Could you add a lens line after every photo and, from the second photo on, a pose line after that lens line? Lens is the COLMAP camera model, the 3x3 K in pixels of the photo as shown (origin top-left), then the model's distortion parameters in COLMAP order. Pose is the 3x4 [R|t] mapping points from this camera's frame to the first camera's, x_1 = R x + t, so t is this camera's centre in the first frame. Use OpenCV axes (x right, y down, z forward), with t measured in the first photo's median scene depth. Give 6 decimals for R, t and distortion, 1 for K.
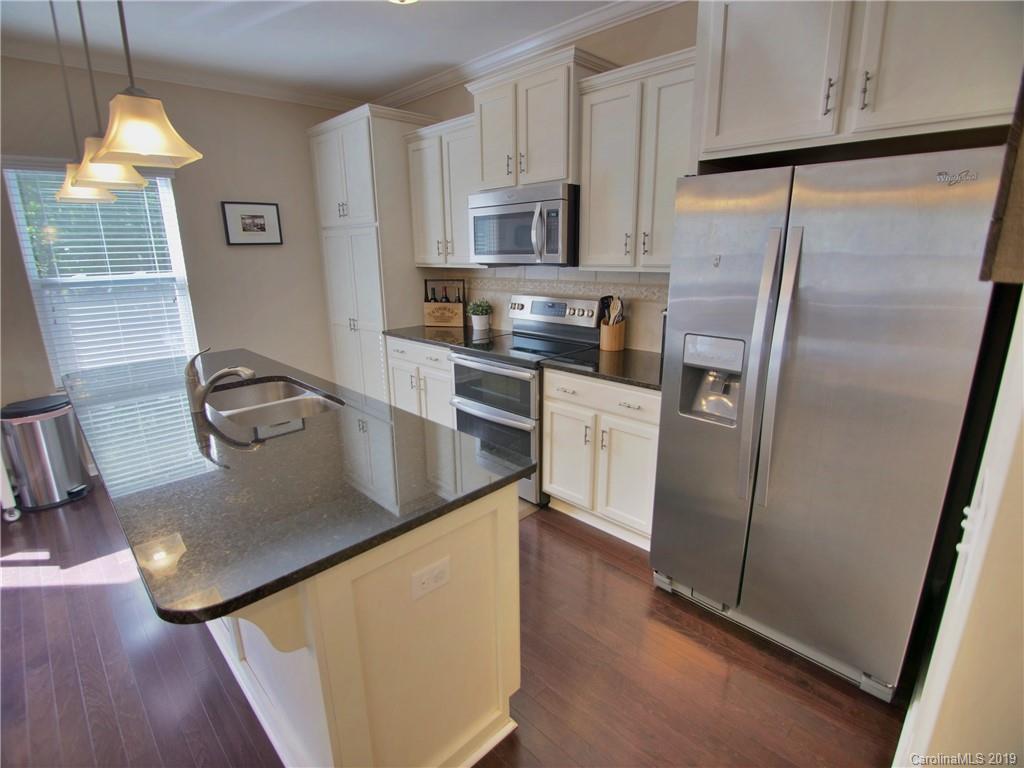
lens RADIAL K [[501.5, 0, 500.3], [0, 501.5, 383.7], [0, 0, 1]] dist [-0.024307, -0.000523]
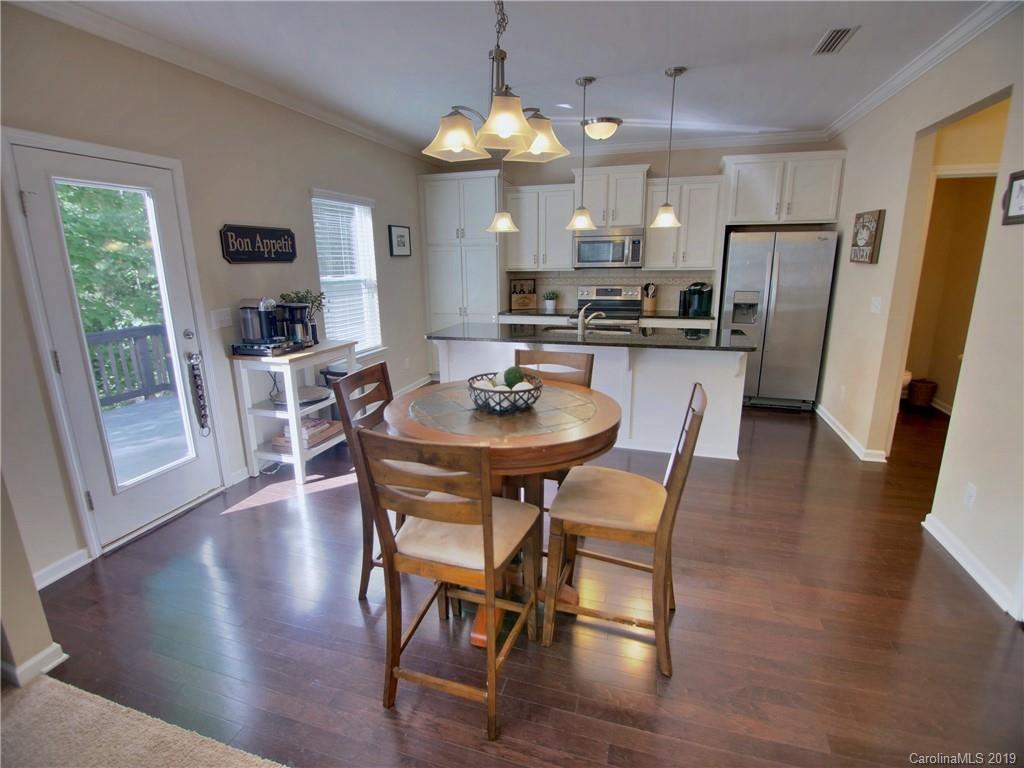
lens RADIAL K [[501.5, 0, 500.3], [0, 501.5, 383.7], [0, 0, 1]] dist [-0.024307, -0.000523]
pose [[0.880210, -0.112130, 0.461148, -1.048362], [0.124258, 0.992242, 0.004091, 0.114347], [-0.458029, 0.053700, 0.887314, -0.384983]]
